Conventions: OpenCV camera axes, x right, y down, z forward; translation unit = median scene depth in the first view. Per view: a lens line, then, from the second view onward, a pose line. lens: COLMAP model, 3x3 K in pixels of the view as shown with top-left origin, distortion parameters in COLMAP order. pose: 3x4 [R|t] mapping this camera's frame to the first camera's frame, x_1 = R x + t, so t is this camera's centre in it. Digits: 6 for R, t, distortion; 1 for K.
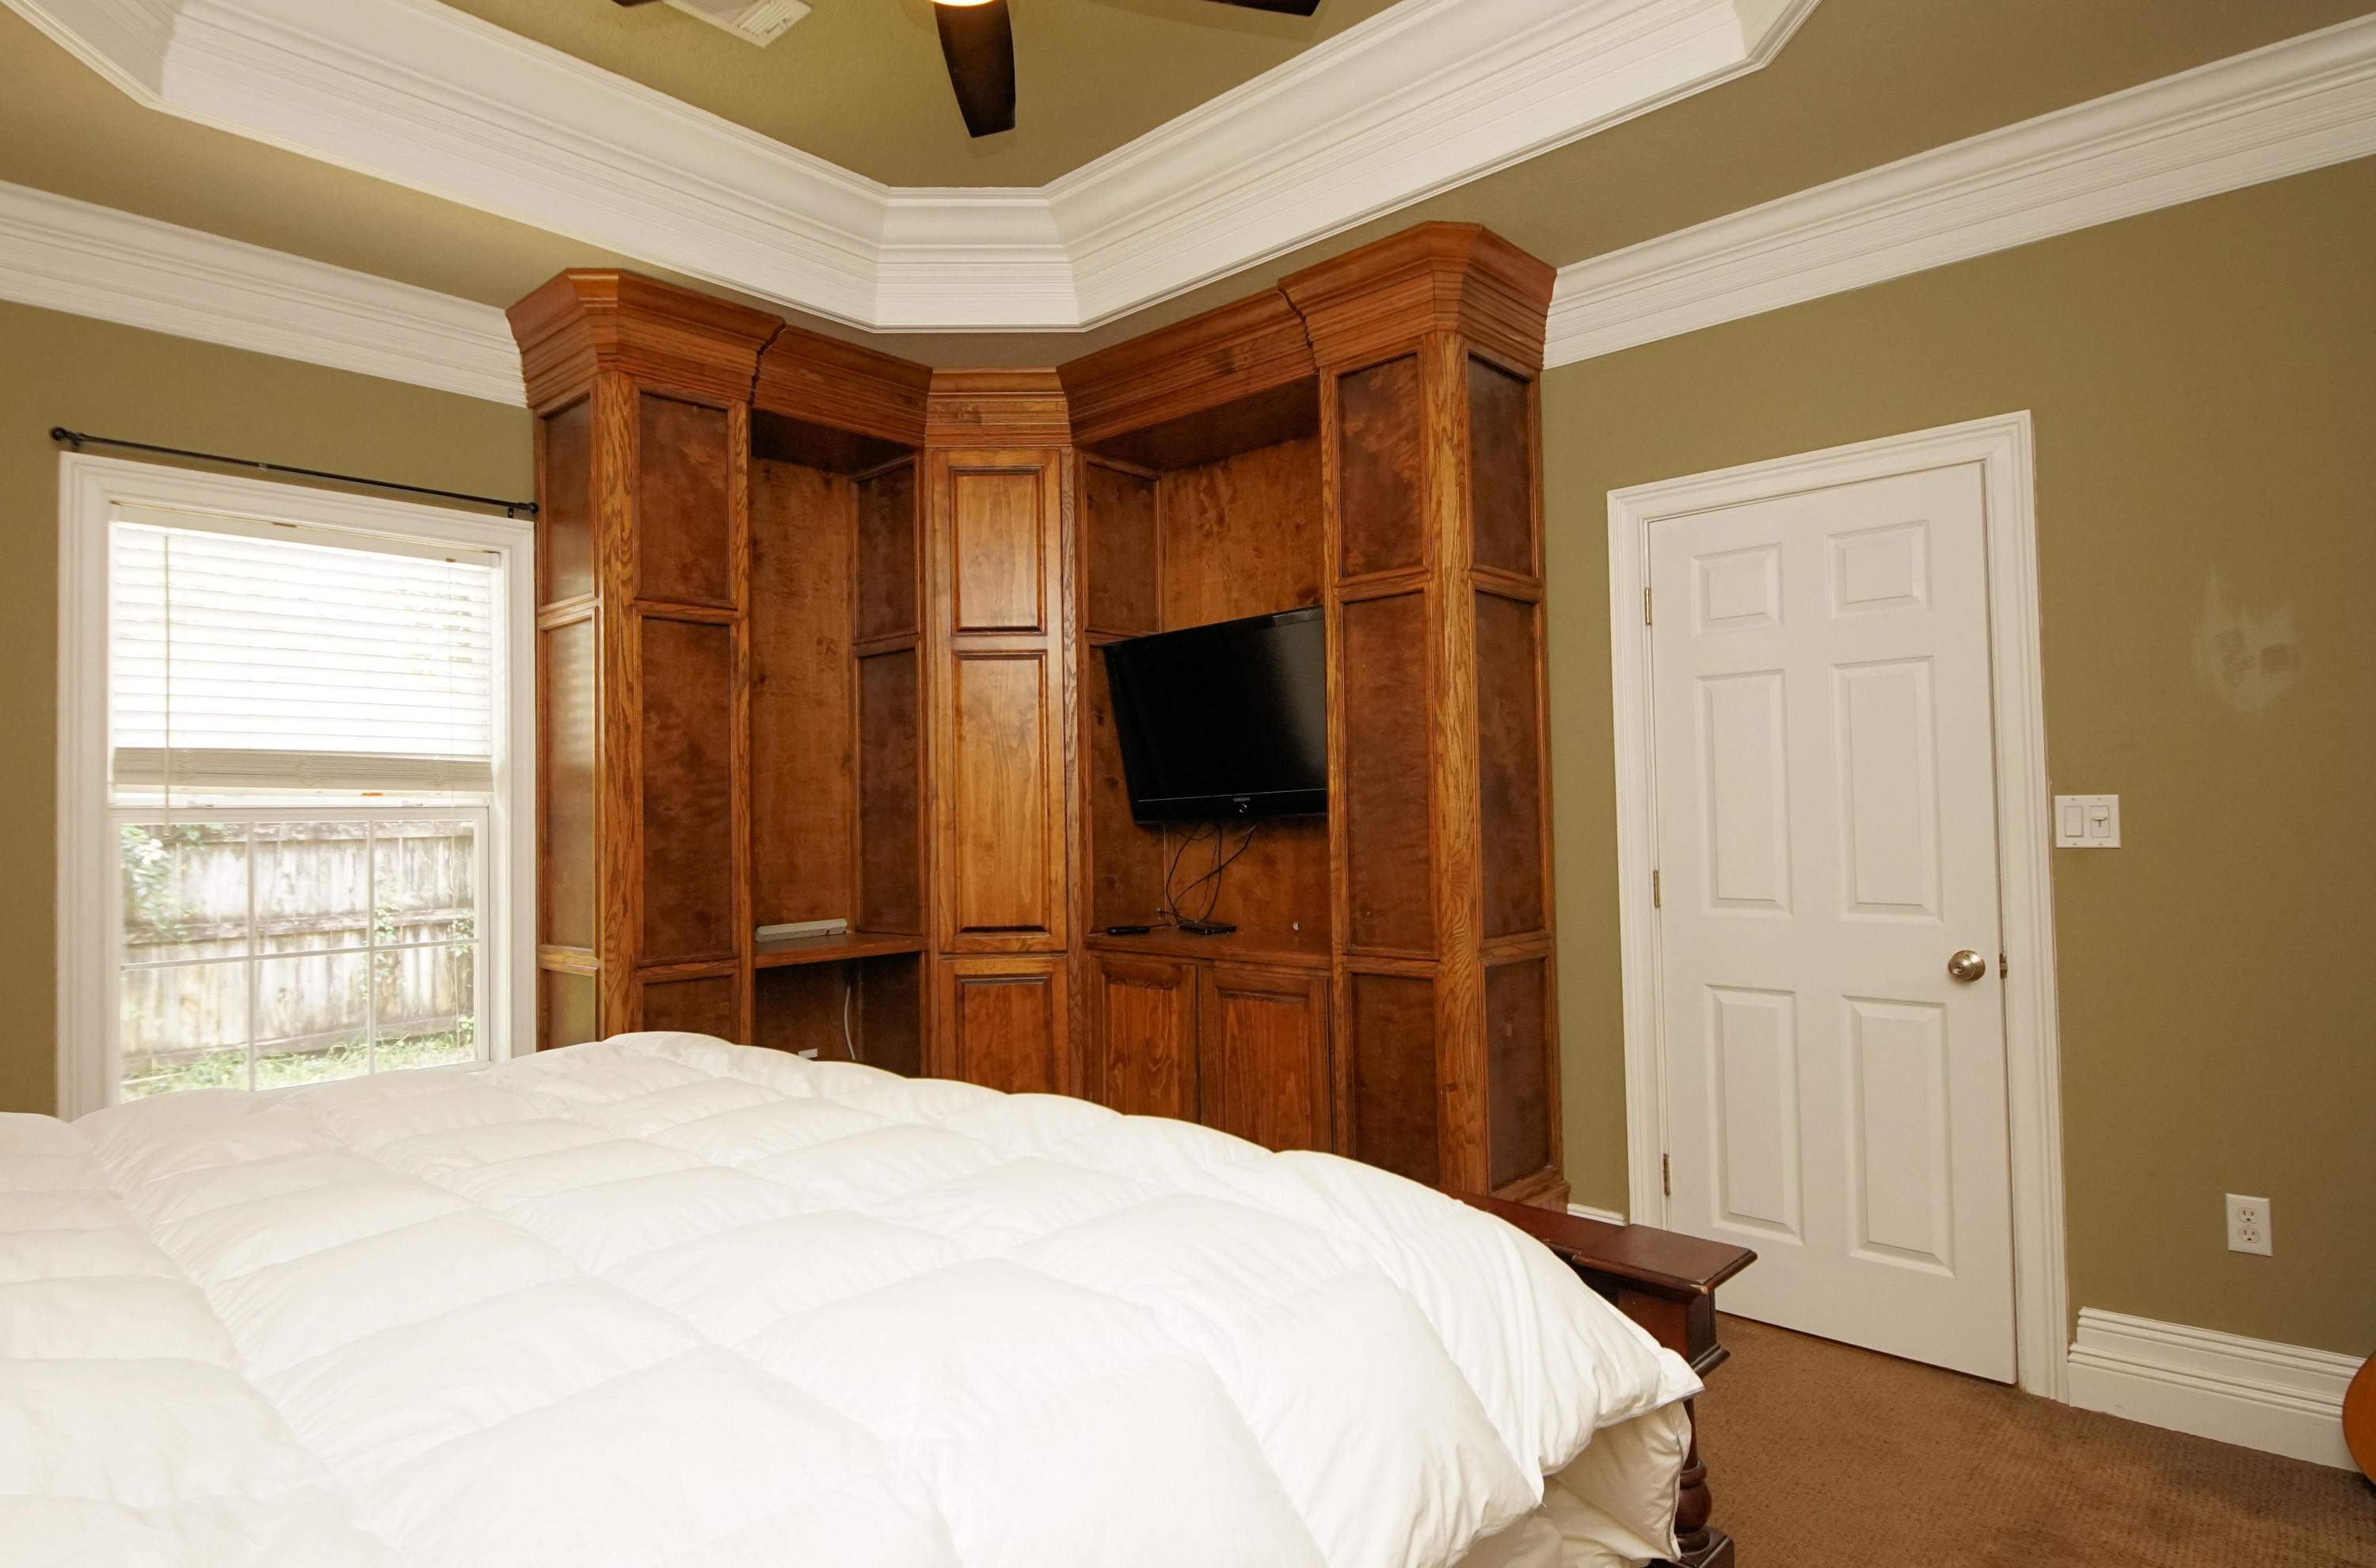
lens RADIAL K [[1285.9, 0, 1176.1], [0, 1285.9, 780.6], [0, 0, 1]] dist [0.004993, -0.000528]
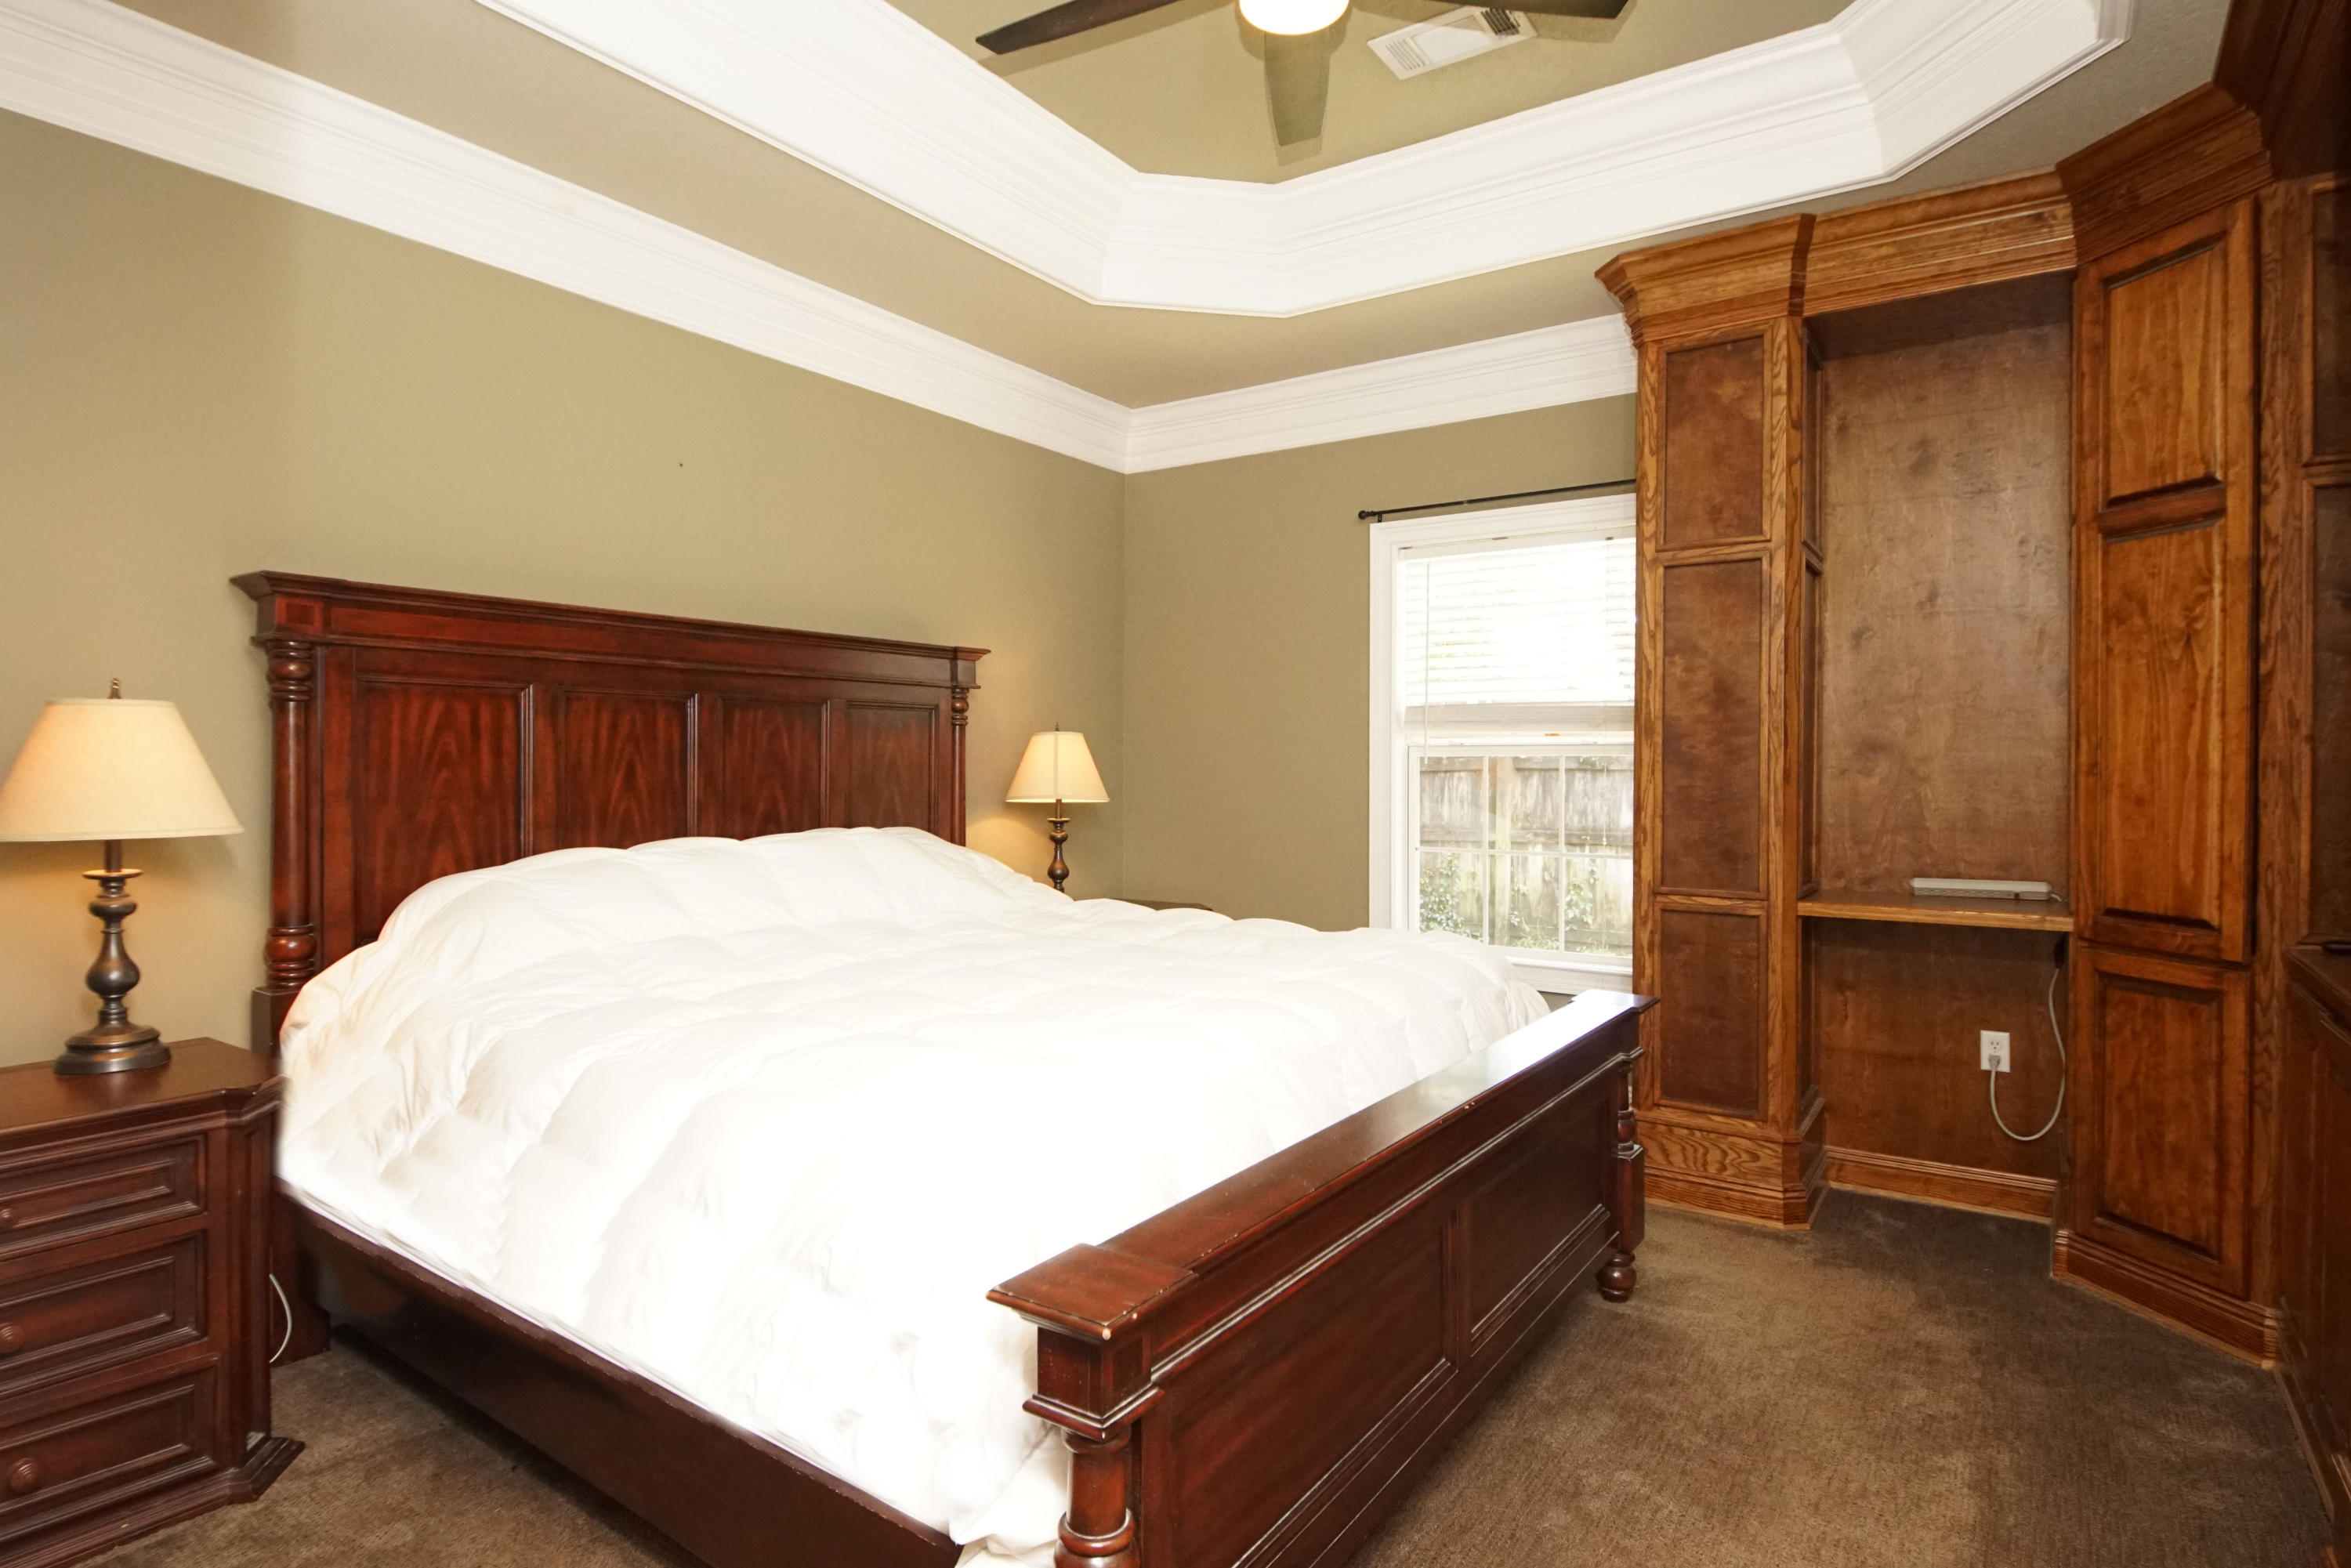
lens RADIAL K [[1258.8, 0, 1171.1], [0, 1258.8, 769.7], [0, 0, 1]] dist [0.029322, -0.027156]
pose [[0.150004, 0.024437, -0.988383, 0.546126], [0.026708, 0.999230, 0.028759, -0.000510], [0.988325, -0.030712, 0.149236, 0.420261]]
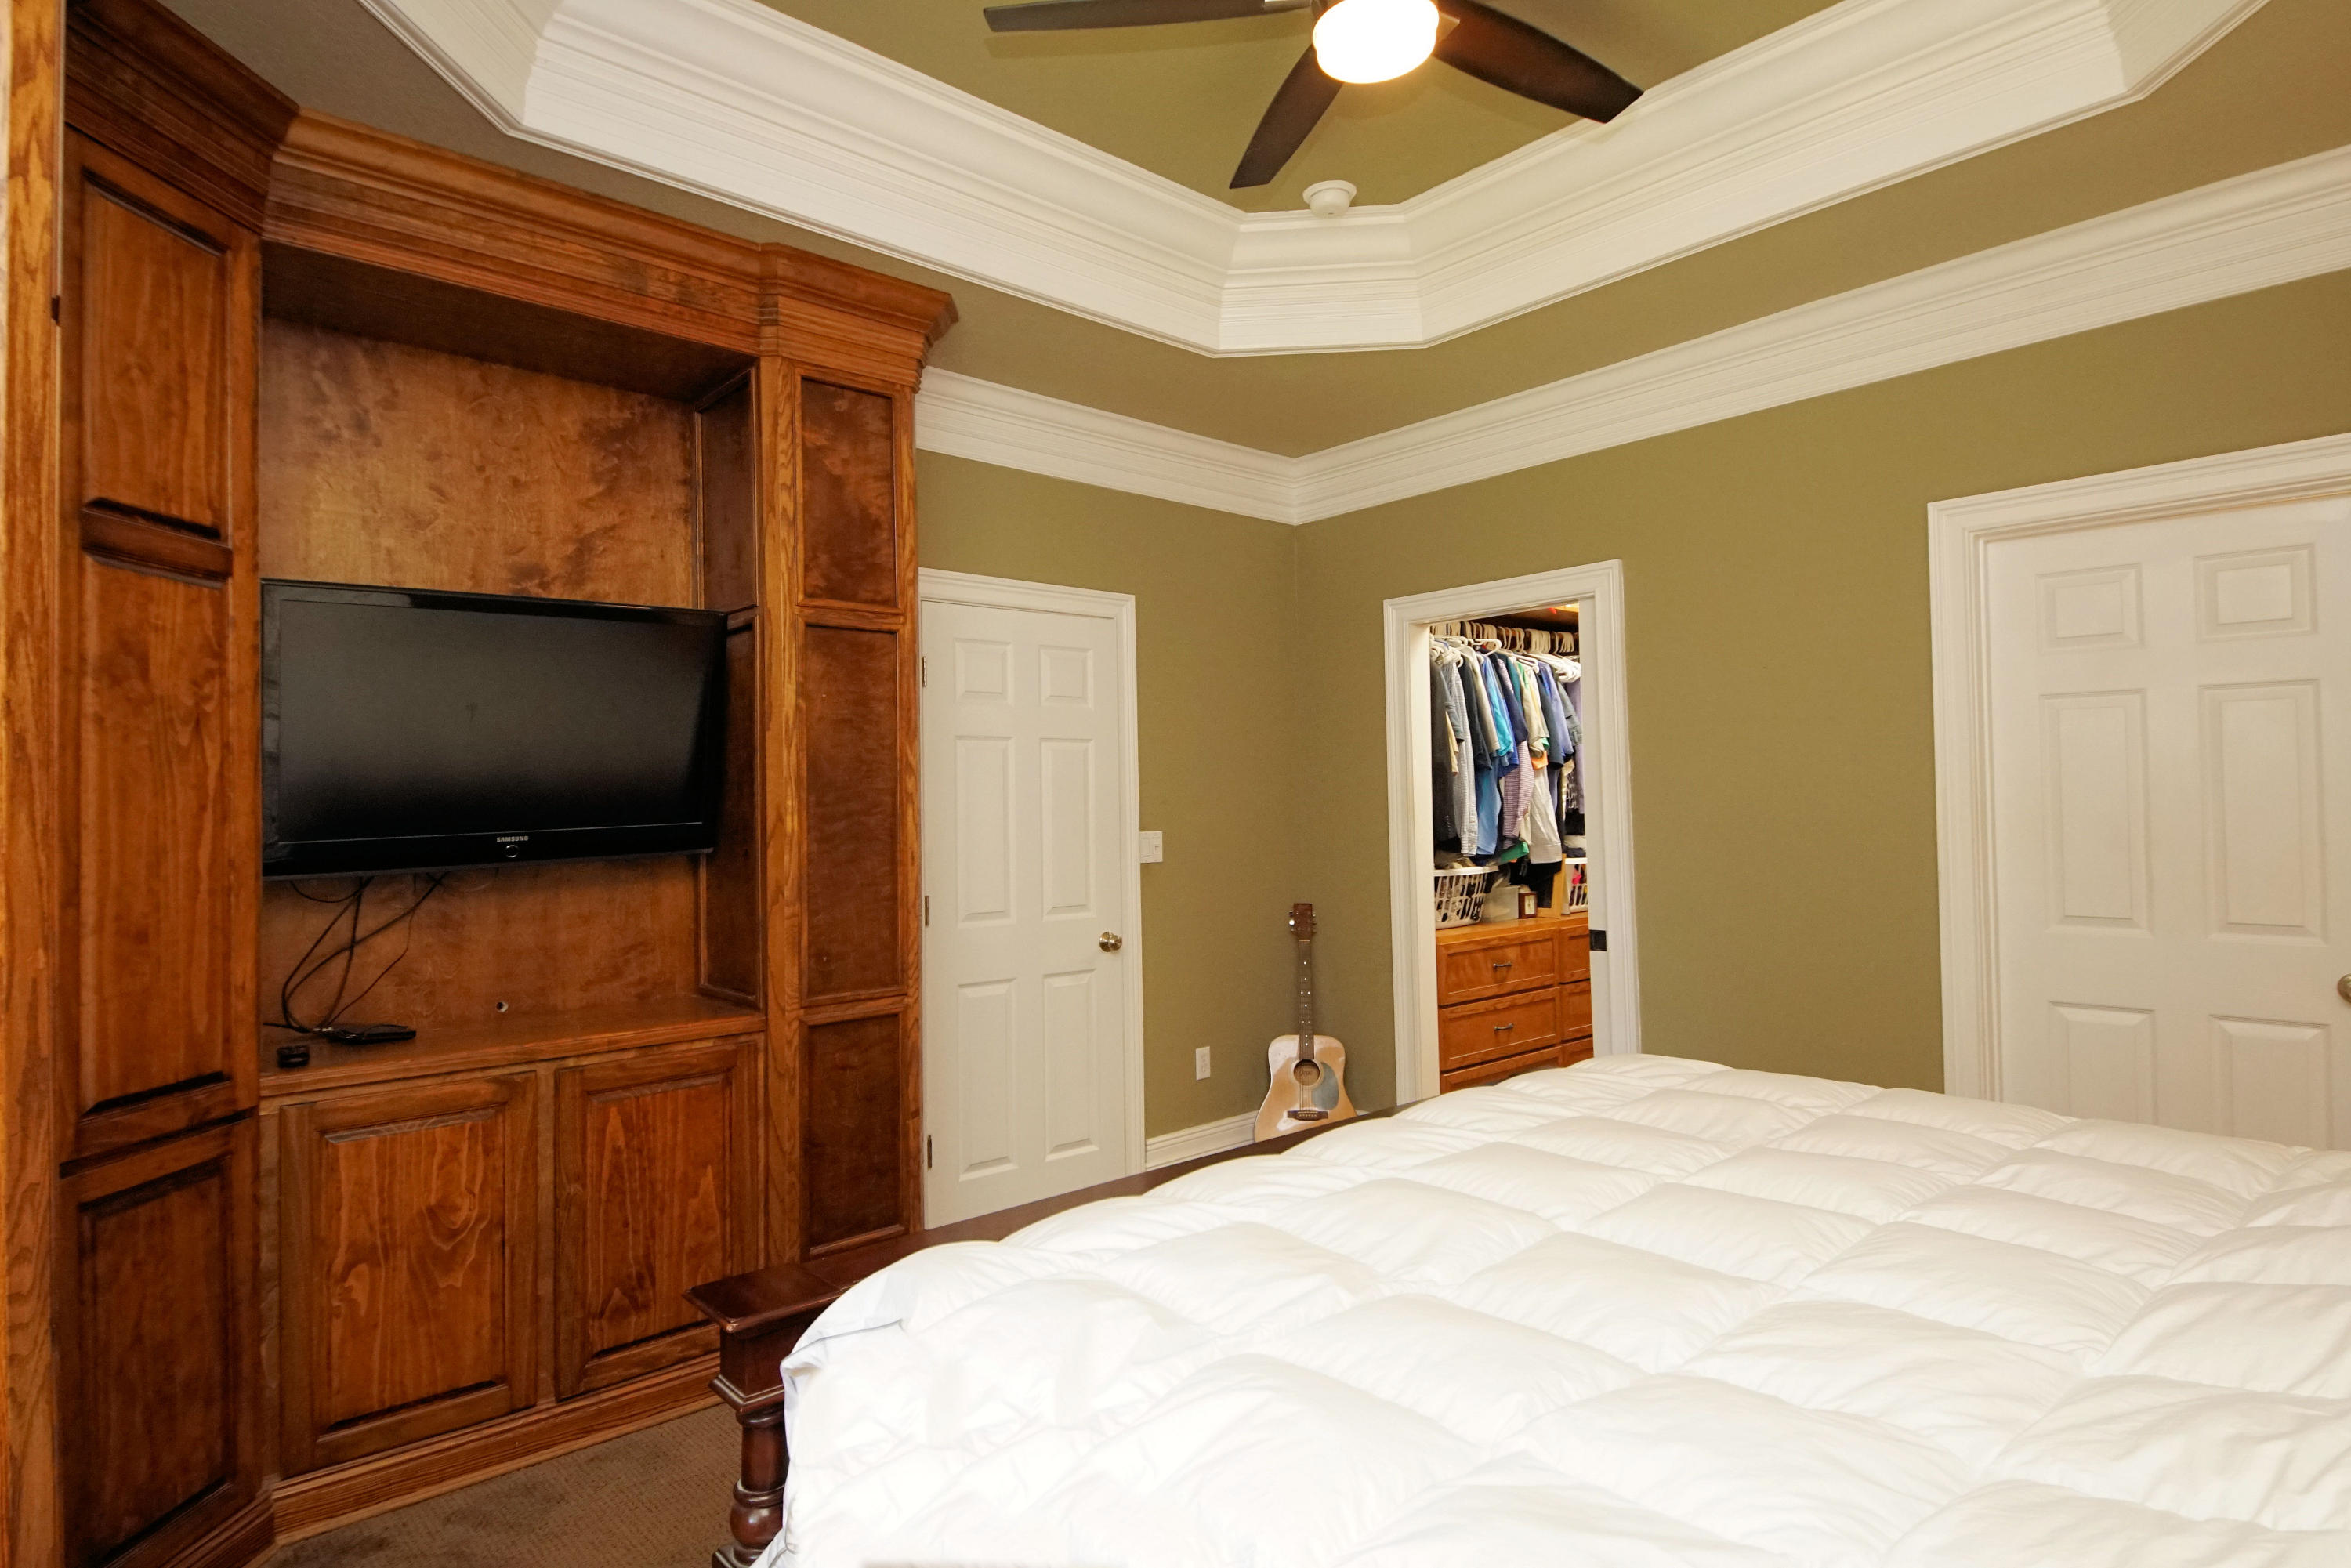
lens RADIAL K [[1258.8, 0, 1165.6], [0, 1258.8, 769.6], [0, 0, 1]] dist [0.029322, -0.027156]
pose [[0.096850, 0.044917, 0.994285, -0.711107], [-0.013850, 0.998945, -0.043779, 0.001865], [-0.995203, -0.009531, 0.097370, 0.629771]]
